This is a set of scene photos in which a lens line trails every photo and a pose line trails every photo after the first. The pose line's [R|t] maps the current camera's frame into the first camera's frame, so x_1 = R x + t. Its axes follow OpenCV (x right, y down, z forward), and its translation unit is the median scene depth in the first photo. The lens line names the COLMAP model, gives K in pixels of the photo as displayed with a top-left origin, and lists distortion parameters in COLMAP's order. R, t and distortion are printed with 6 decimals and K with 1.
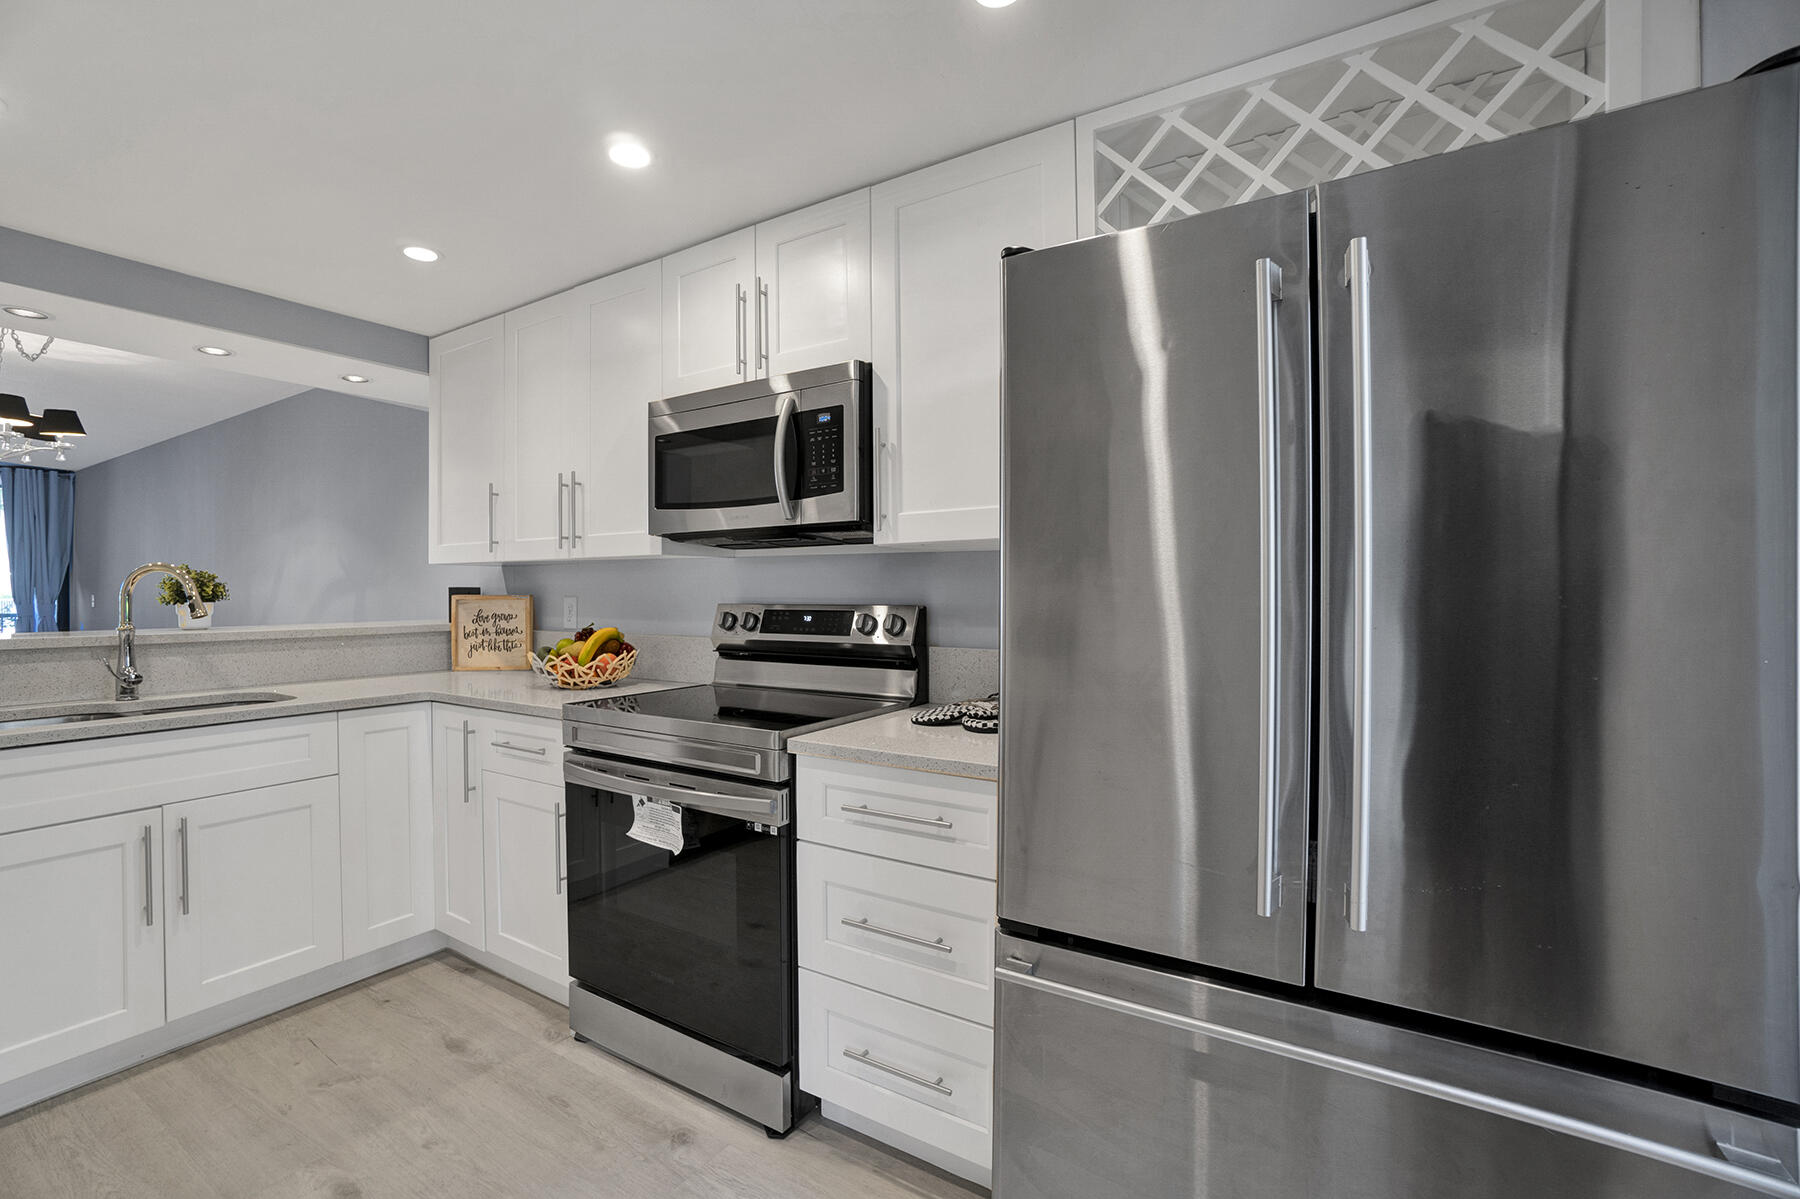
lens RADIAL K [[794.7, 0, 871.5], [0, 794.7, 600.3], [0, 0, 1]] dist [-0.061599, 0.022140]
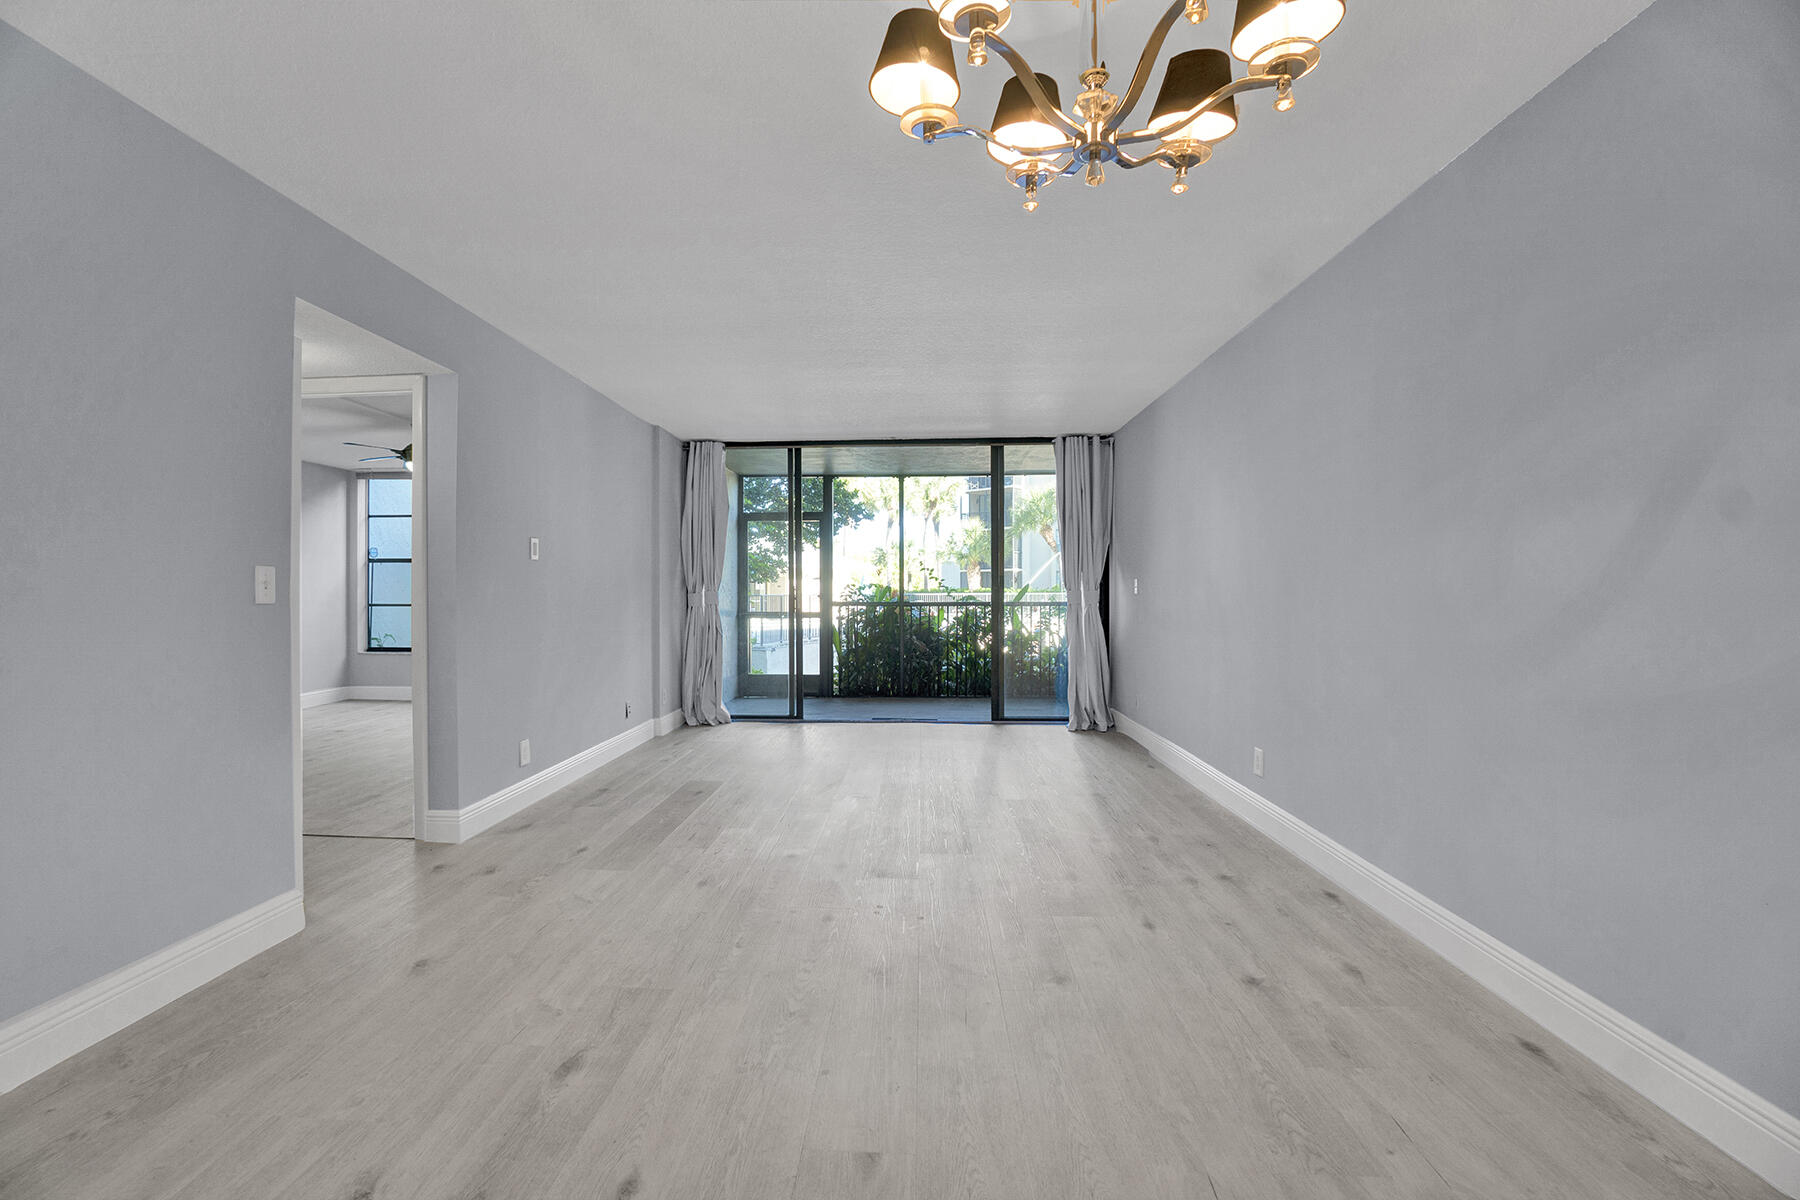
lens RADIAL K [[794.7, 0, 871.5], [0, 794.7, 600.8], [0, 0, 1]] dist [-0.061599, 0.022140]
pose [[0.488928, 0.008952, -0.872278, -1.144632], [-0.005750, 0.999959, 0.007039, 0.034849], [0.872305, 0.001574, 0.488959, 0.932162]]
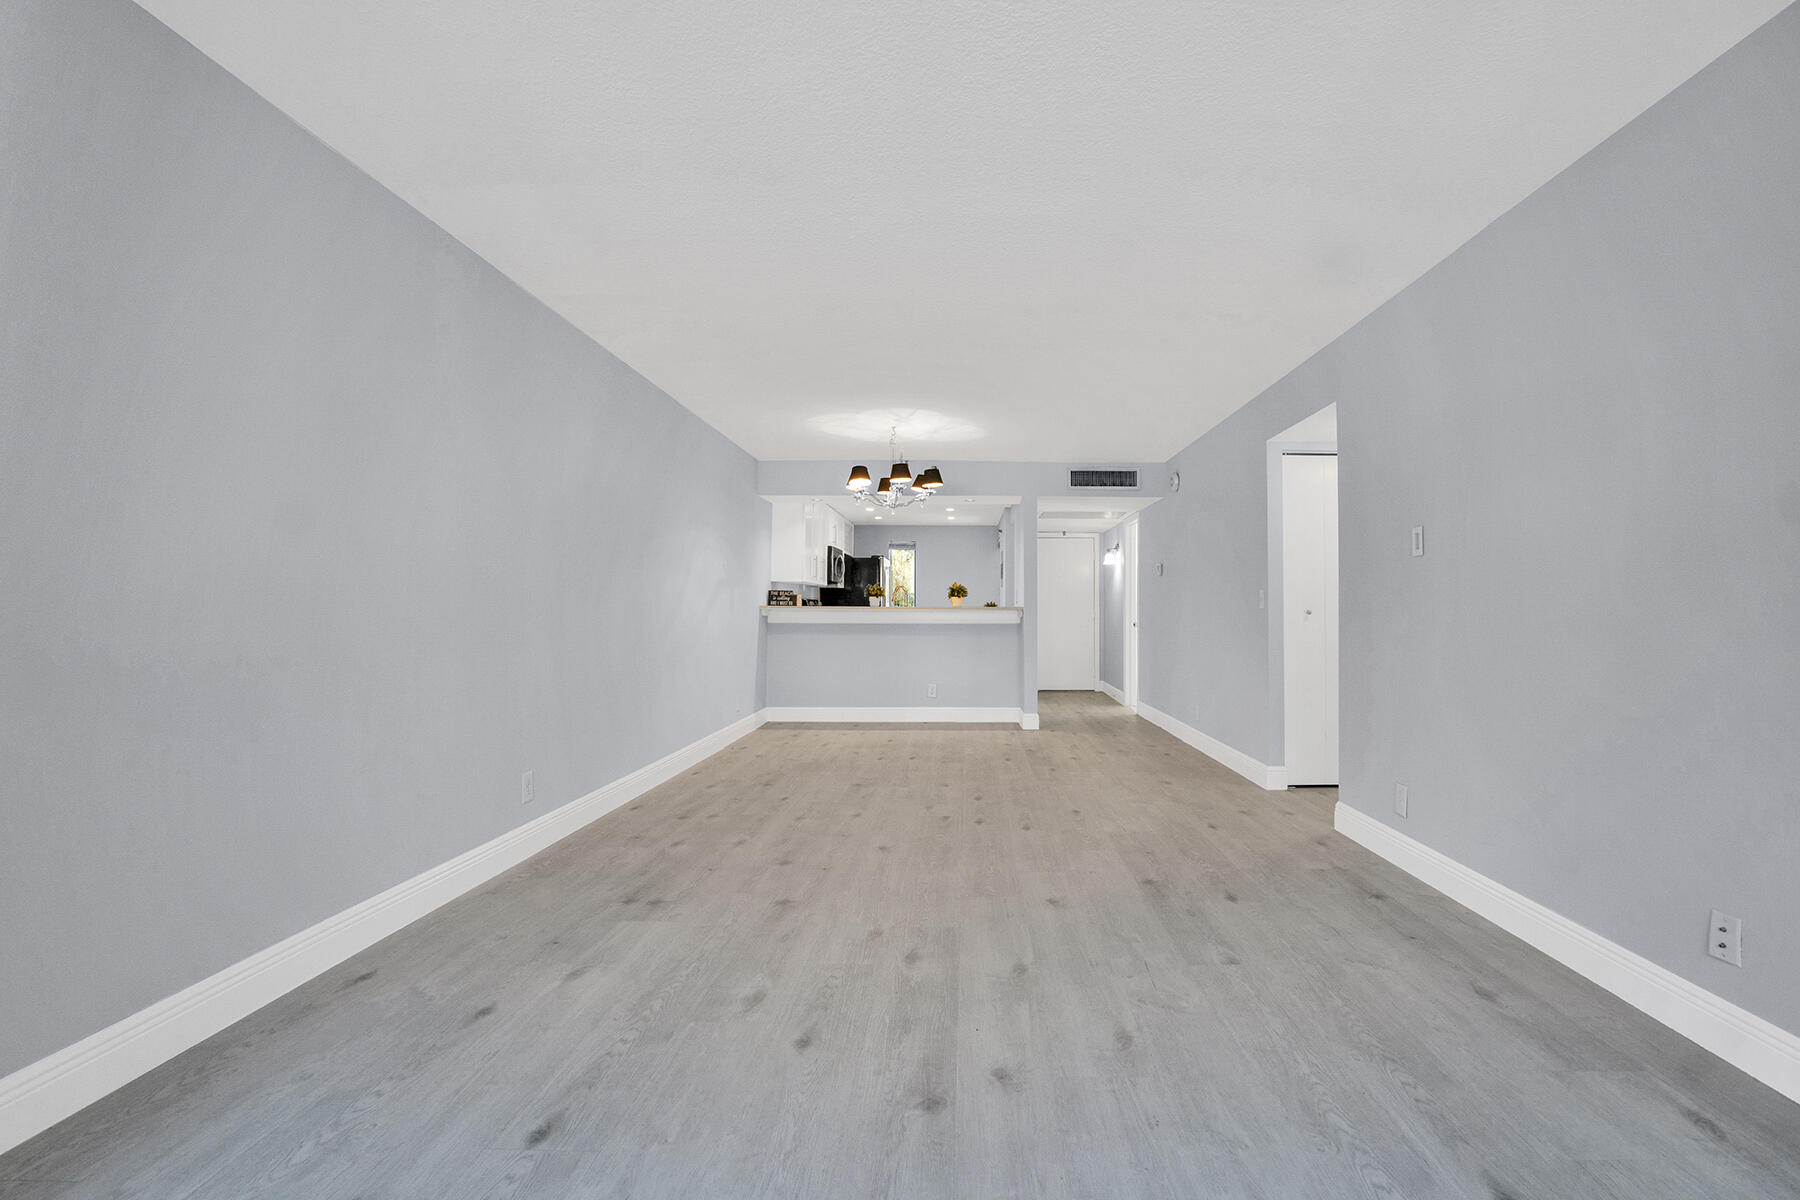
lens RADIAL K [[812.7, 0, 988.6], [0, 812.7, 602.5], [0, 0, 1]] dist [-0.056696, 0.021758]
pose [[-0.567538, 0.005618, 0.823328, -3.605782], [-0.000230, 0.999976, -0.006982, 0.047079], [-0.823347, -0.004153, -0.567523, 2.412294]]
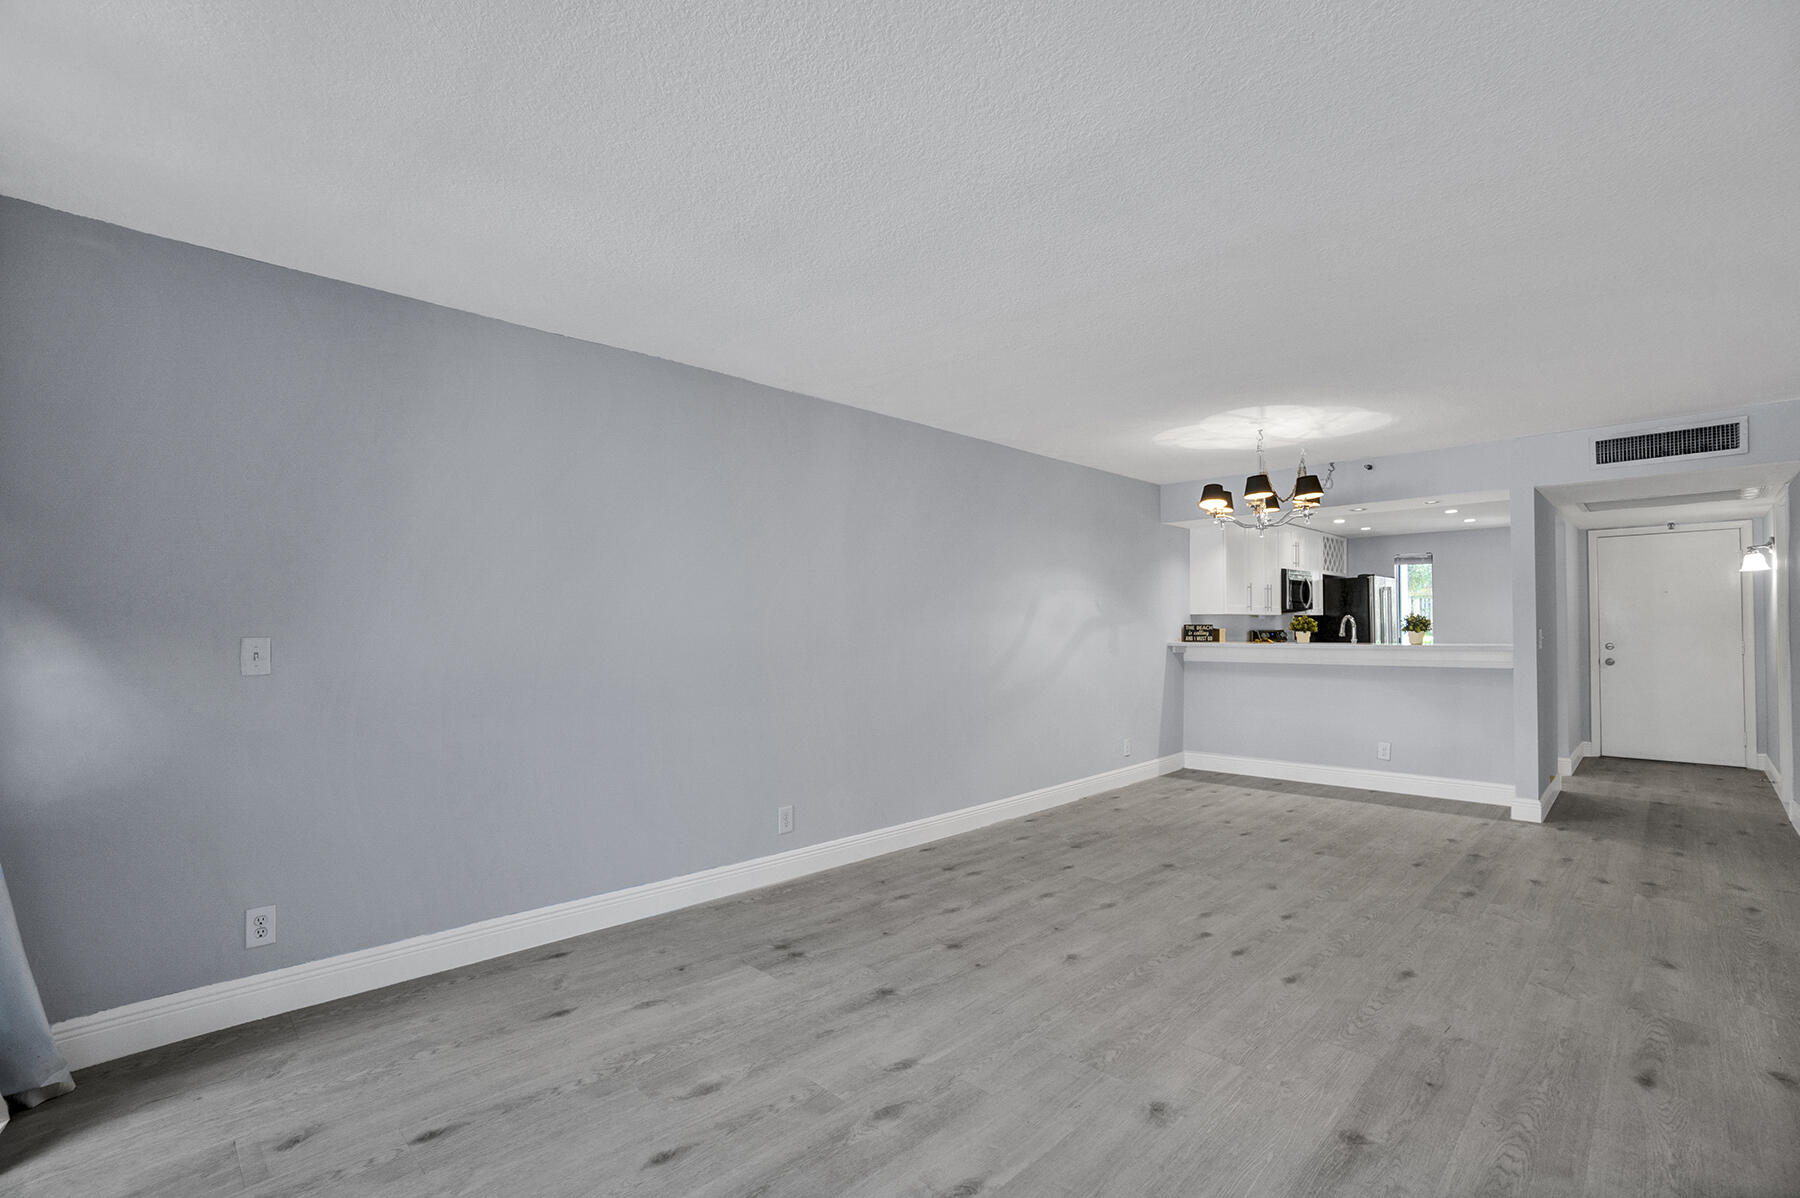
lens RADIAL K [[810.0, 0, 893.7], [0, 810.0, 619.5], [0, 0, 1]] dist [-0.059572, 0.022990]
pose [[0.204153, 0.008688, 0.978900, -3.540759], [0.009746, 0.999893, -0.010906, -0.018044], [-0.978891, 0.011767, 0.204046, 1.769913]]
